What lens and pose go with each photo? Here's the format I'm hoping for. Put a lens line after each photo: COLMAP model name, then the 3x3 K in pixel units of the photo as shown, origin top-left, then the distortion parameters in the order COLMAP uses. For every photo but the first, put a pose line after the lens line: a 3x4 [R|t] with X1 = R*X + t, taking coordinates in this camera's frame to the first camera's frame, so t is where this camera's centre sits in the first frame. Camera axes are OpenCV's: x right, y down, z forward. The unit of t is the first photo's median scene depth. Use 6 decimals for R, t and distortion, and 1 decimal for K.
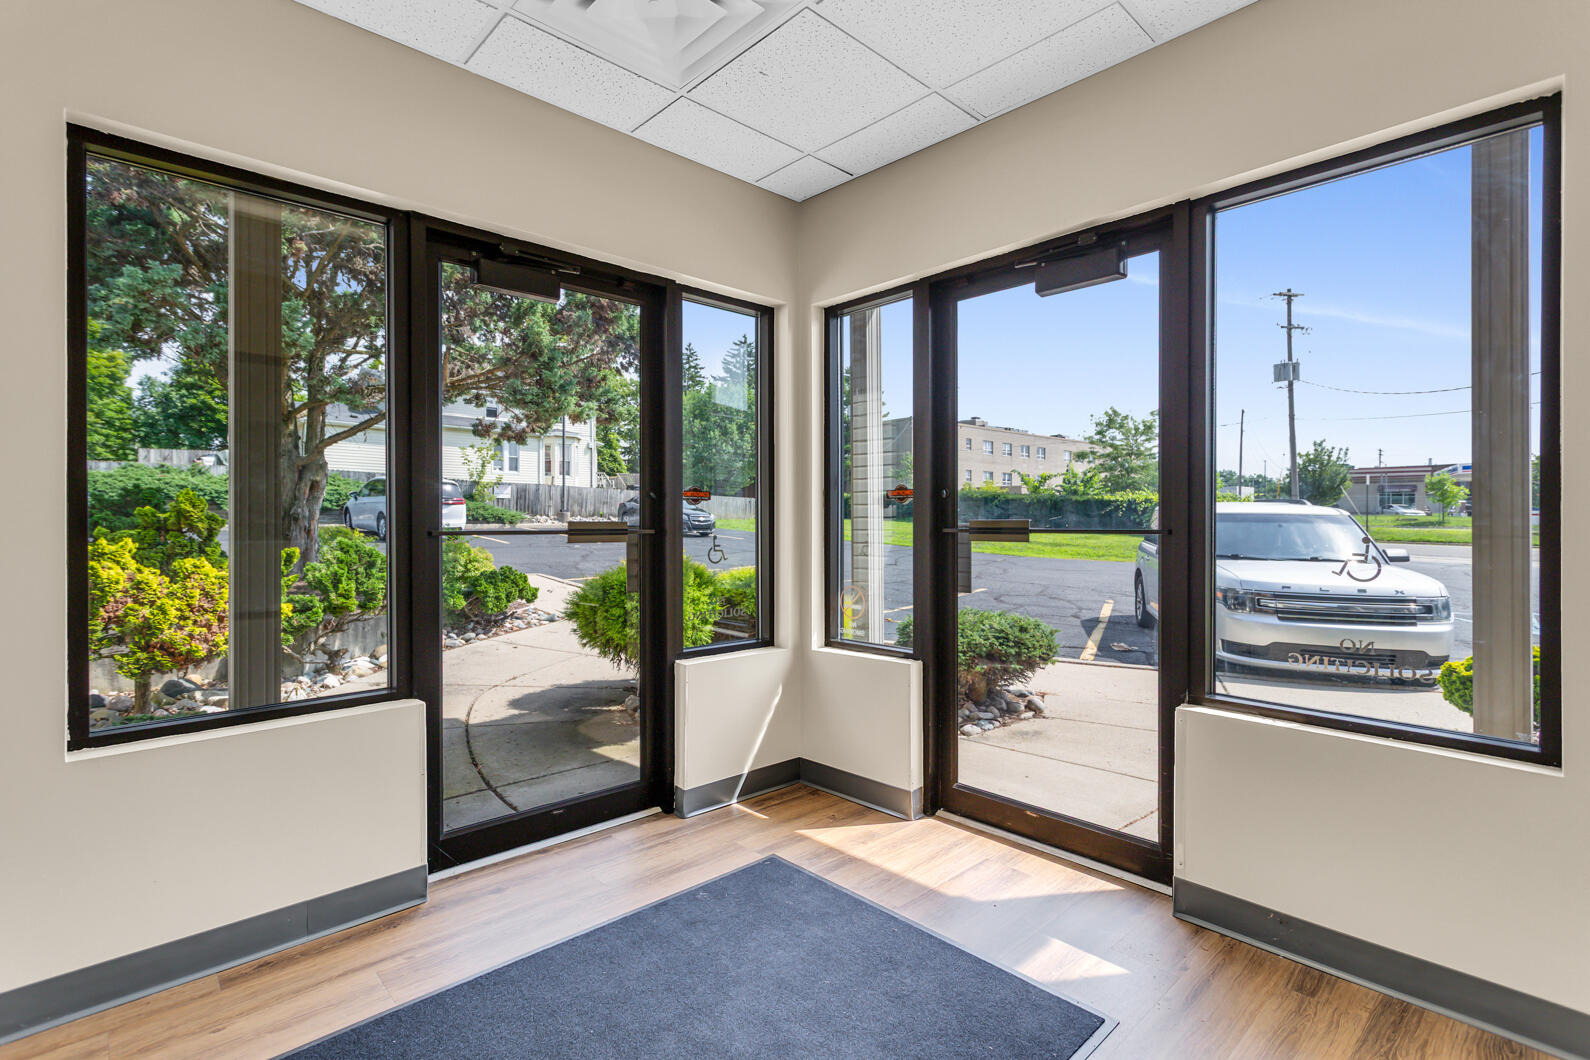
lens RADIAL K [[752.2, 0, 796.3], [0, 752.2, 521.0], [0, 0, 1]] dist [0.002258, 0.000655]
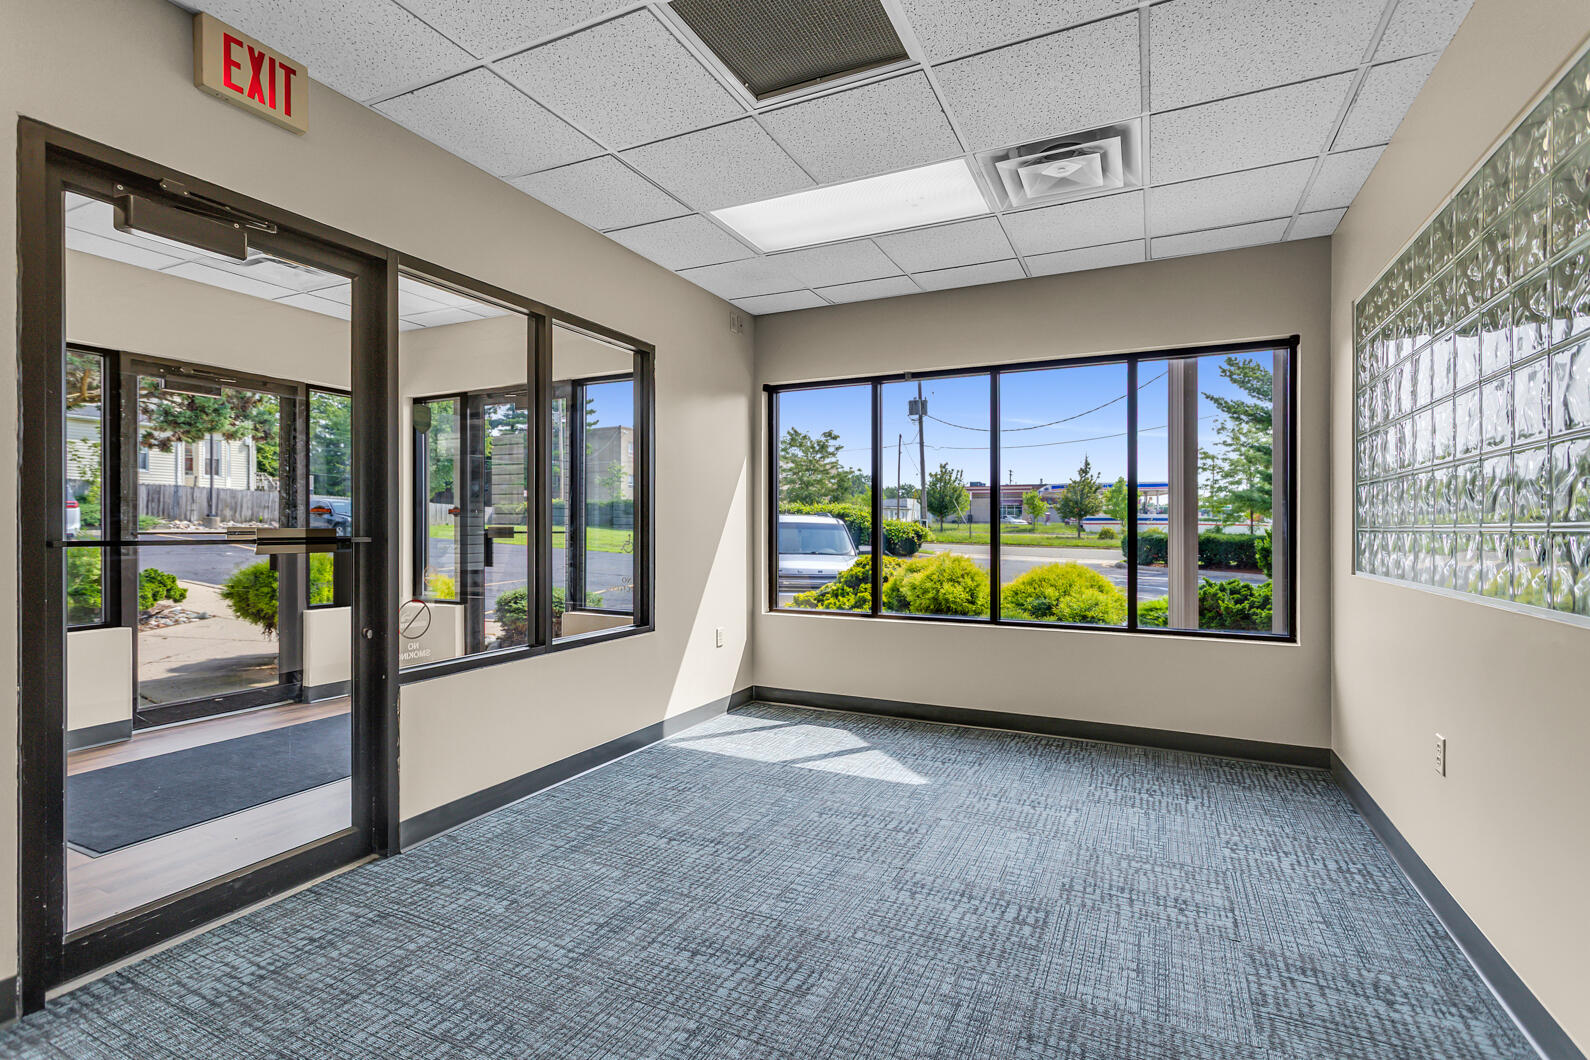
lens RADIAL K [[750.9, 0, 789.9], [0, 750.9, 528.2], [0, 0, 1]] dist [0.004302, 0.001048]
pose [[0.936852, 0.001928, 0.349721, 0.060603], [-0.002242, 0.999997, 0.000494, -0.000100], [-0.349719, -0.001247, 0.936854, -0.214716]]
